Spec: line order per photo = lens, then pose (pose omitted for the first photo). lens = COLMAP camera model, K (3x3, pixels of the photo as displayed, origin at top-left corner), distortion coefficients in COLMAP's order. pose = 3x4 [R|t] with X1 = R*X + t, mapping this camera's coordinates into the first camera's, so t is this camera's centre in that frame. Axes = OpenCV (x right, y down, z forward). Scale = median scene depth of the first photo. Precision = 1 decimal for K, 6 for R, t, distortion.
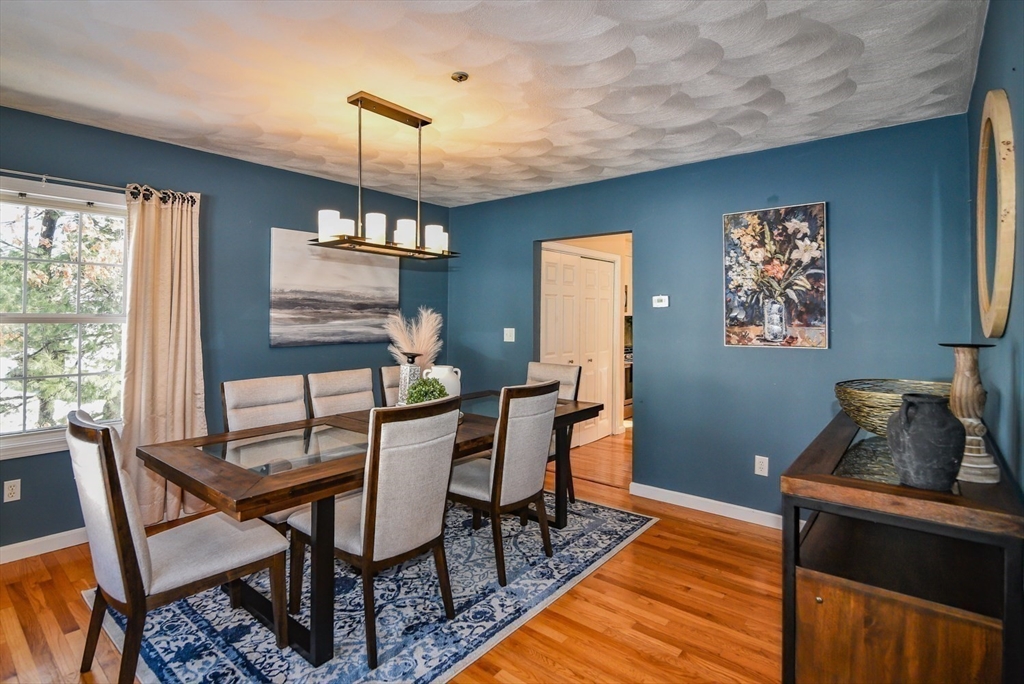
lens RADIAL K [[503.5, 0, 514.7], [0, 503.5, 308.3], [0, 0, 1]] dist [-0.009396, 0.000235]
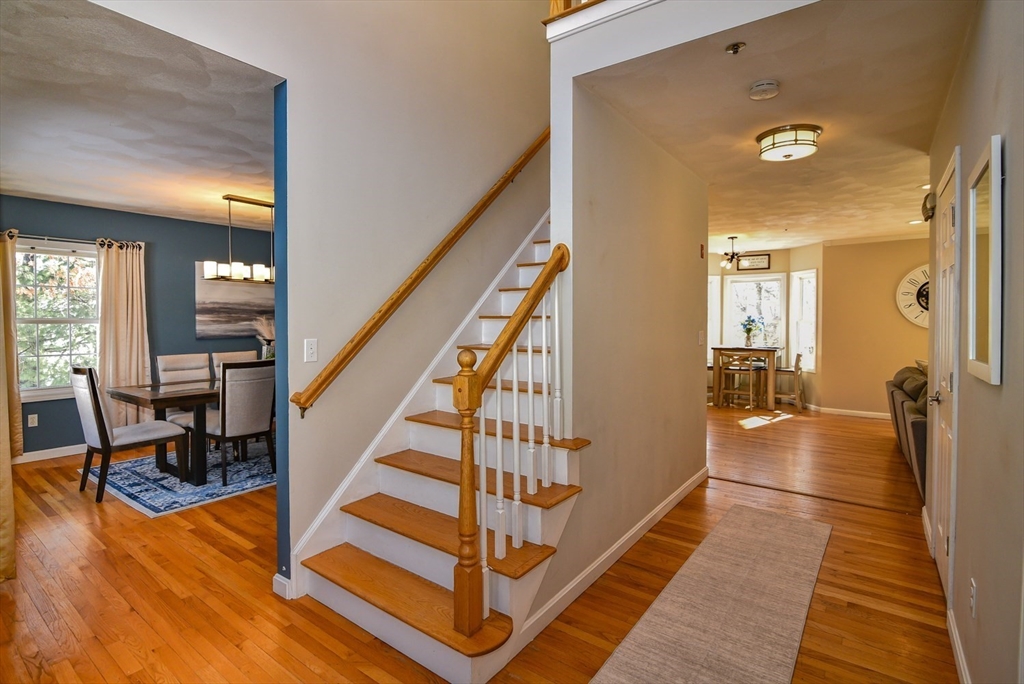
lens RADIAL K [[490.5, 0, 509.7], [0, 490.5, 324.5], [0, 0, 1]] dist [-0.002417, -0.000392]
pose [[0.999306, -0.007107, 0.036579, 0.533045], [0.006133, 0.999626, 0.026645, -0.002172], [-0.036754, -0.026402, 0.998975, -0.681114]]
